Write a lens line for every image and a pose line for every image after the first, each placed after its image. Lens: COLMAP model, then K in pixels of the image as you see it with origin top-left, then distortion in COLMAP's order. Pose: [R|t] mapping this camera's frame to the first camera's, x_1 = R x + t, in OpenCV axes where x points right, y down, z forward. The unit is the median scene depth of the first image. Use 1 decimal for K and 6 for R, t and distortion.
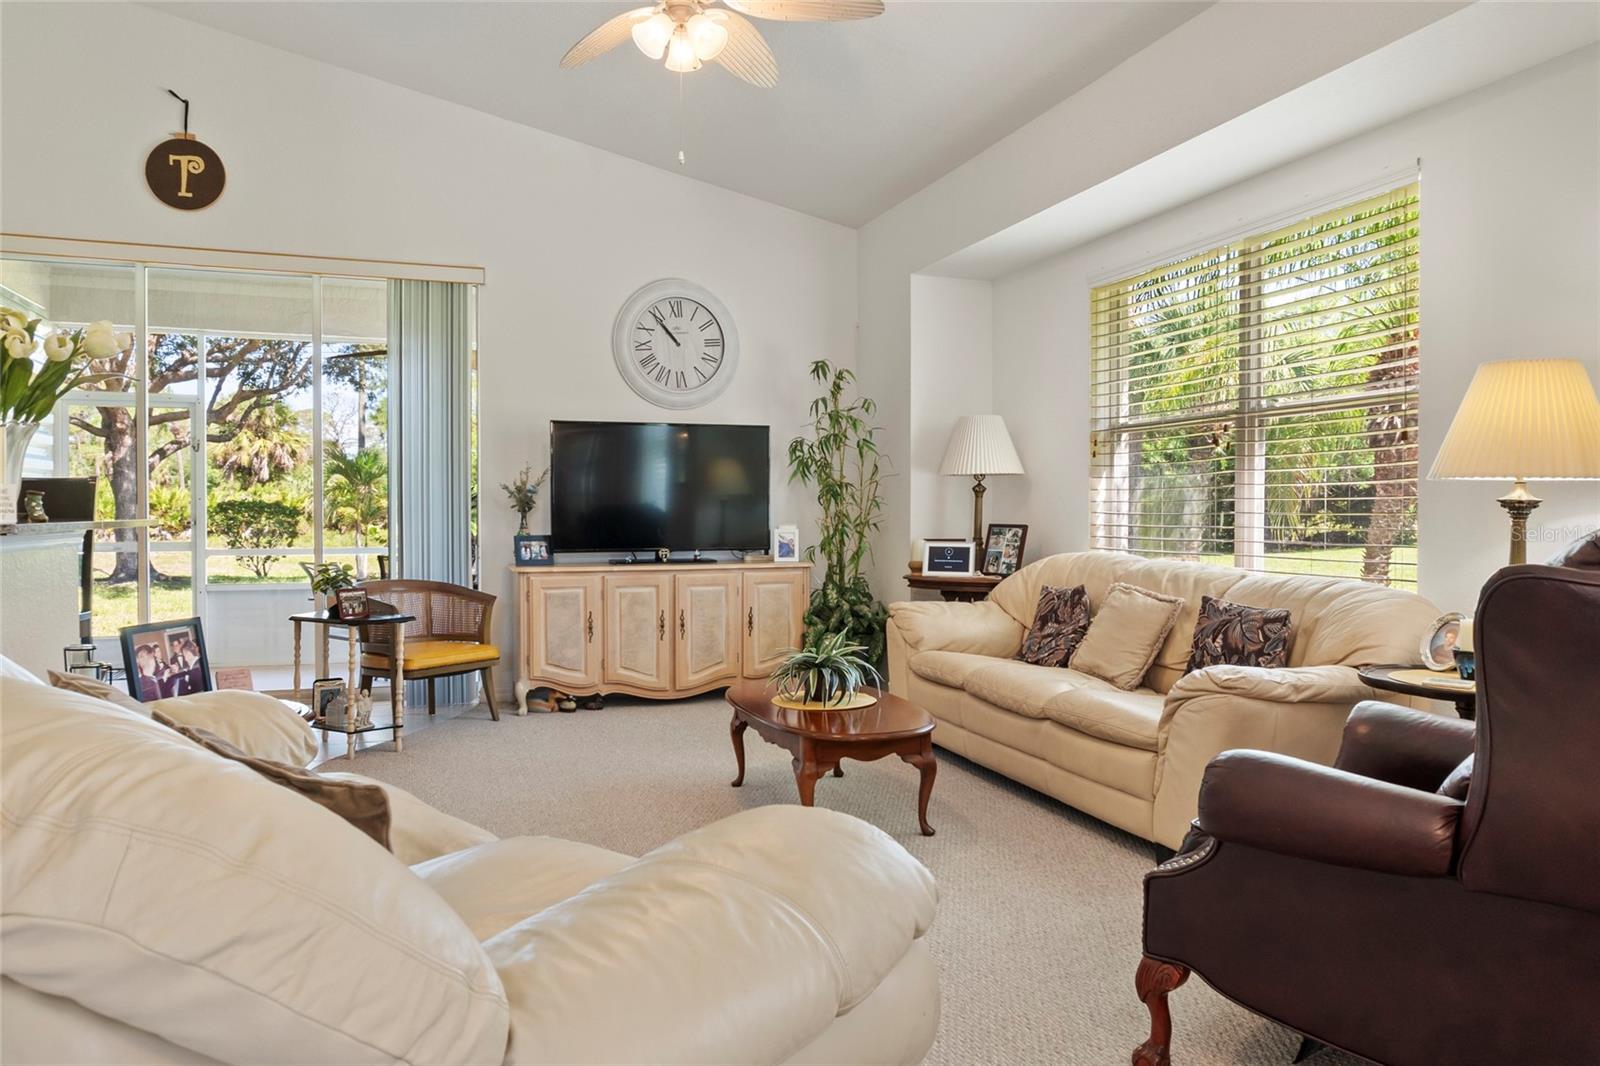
lens RADIAL K [[1086.8, 0, 770.0], [0, 1086.8, 531.5], [0, 0, 1]] dist [-0.024307, -0.007050]
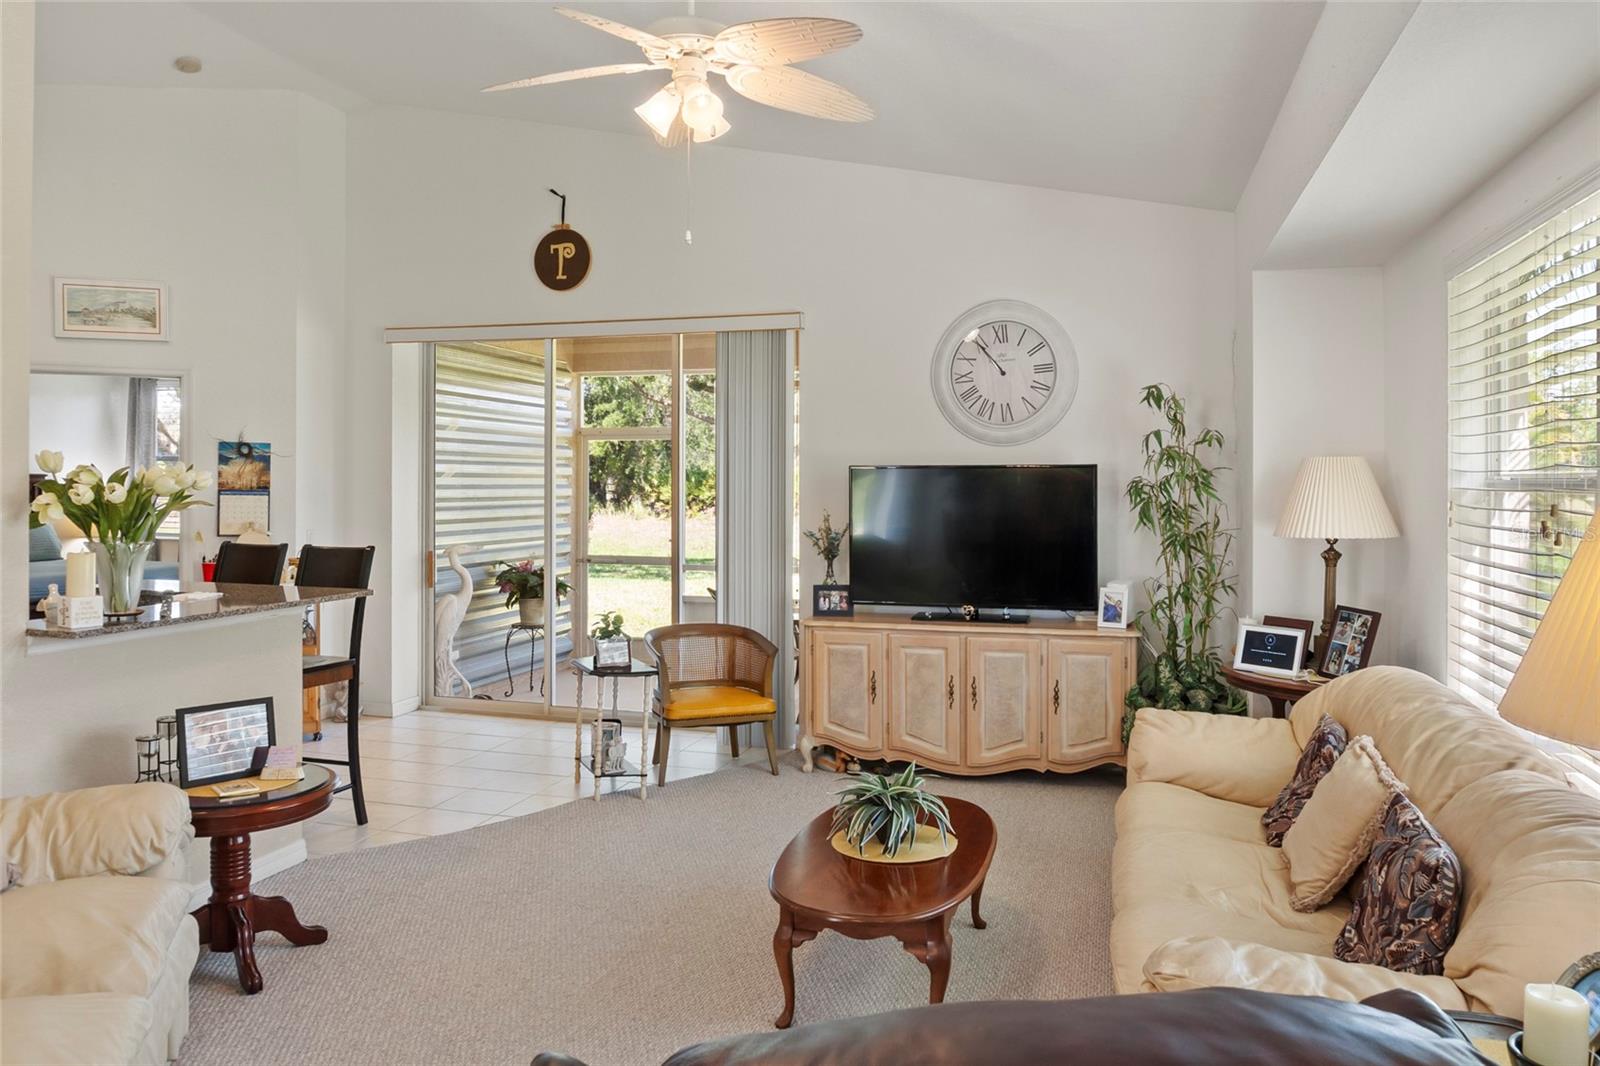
lens RADIAL K [[1086.8, 0, 789.8], [0, 1086.8, 491.8], [0, 0, 1]] dist [-0.024307, -0.007050]
pose [[0.812232, 0.002309, -0.583330, 0.316854], [-0.009104, 0.999921, -0.008719, -0.071002], [0.583263, 0.012392, 0.812189, 0.188585]]
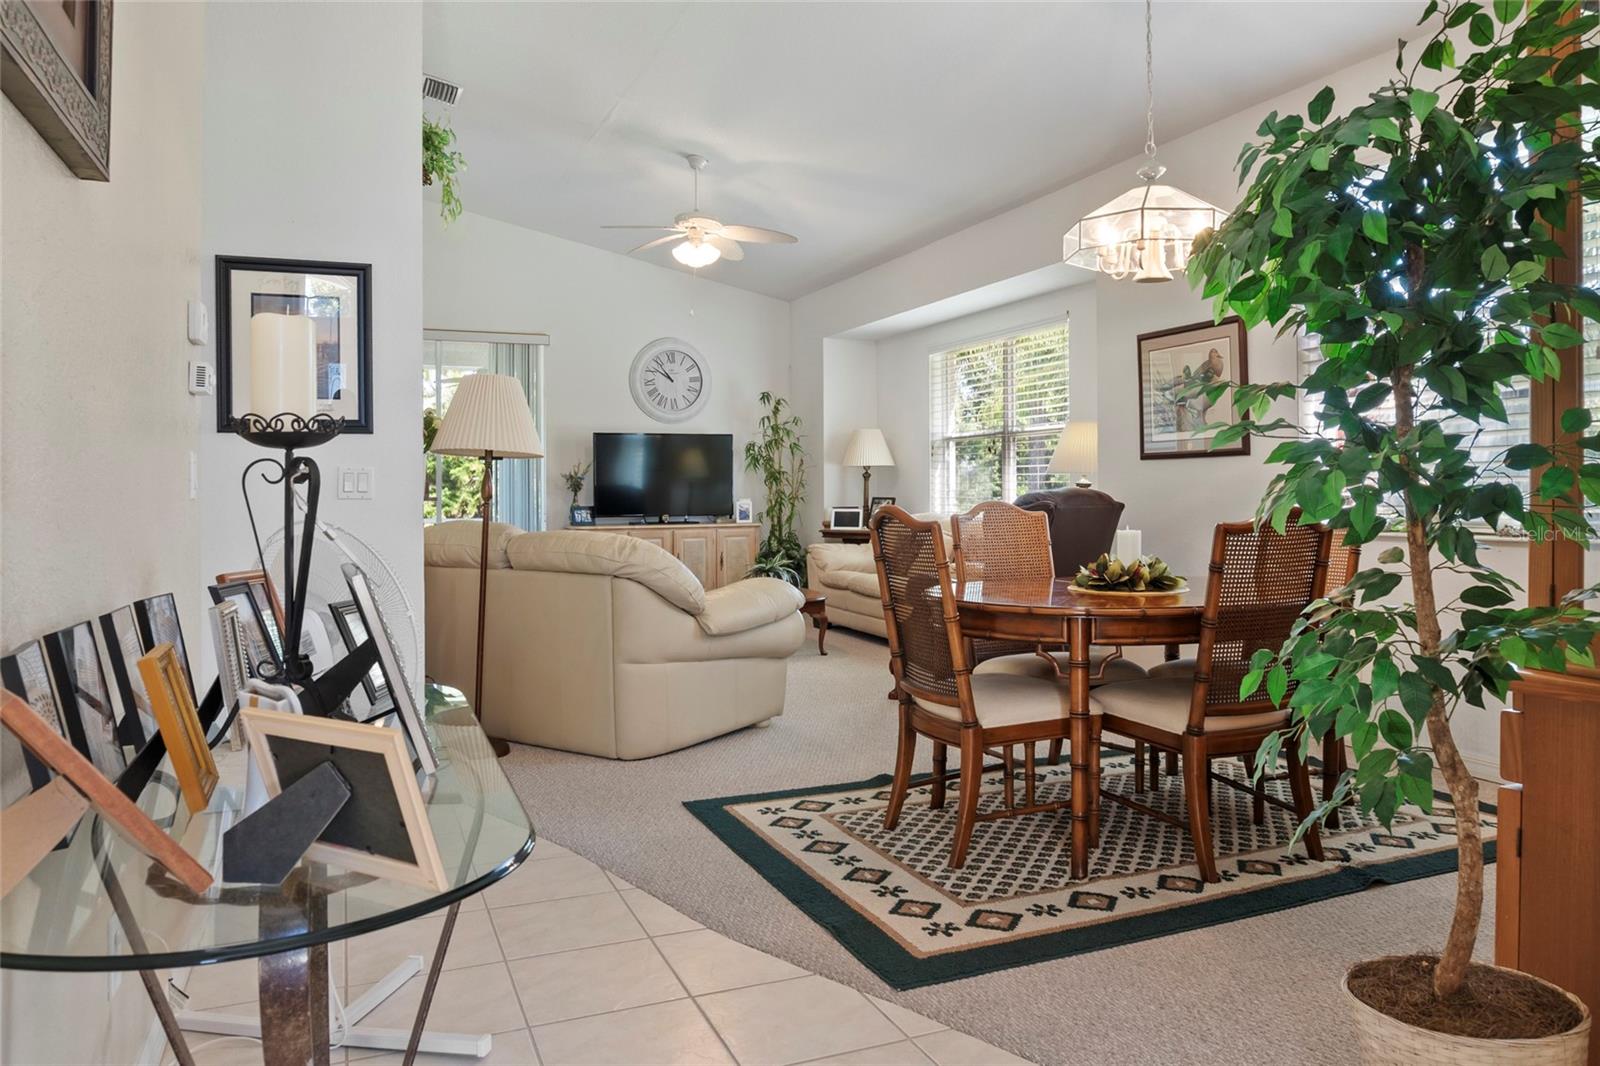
lens RADIAL K [[1086.8, 0, 747.8], [0, 1086.8, 493.9], [0, 0, 1]] dist [-0.024307, -0.007050]
pose [[0.999454, -0.004827, 0.032697, -0.031754], [0.005315, 0.999875, -0.014863, 0.010419], [-0.032621, 0.015029, 0.999355, -0.568221]]
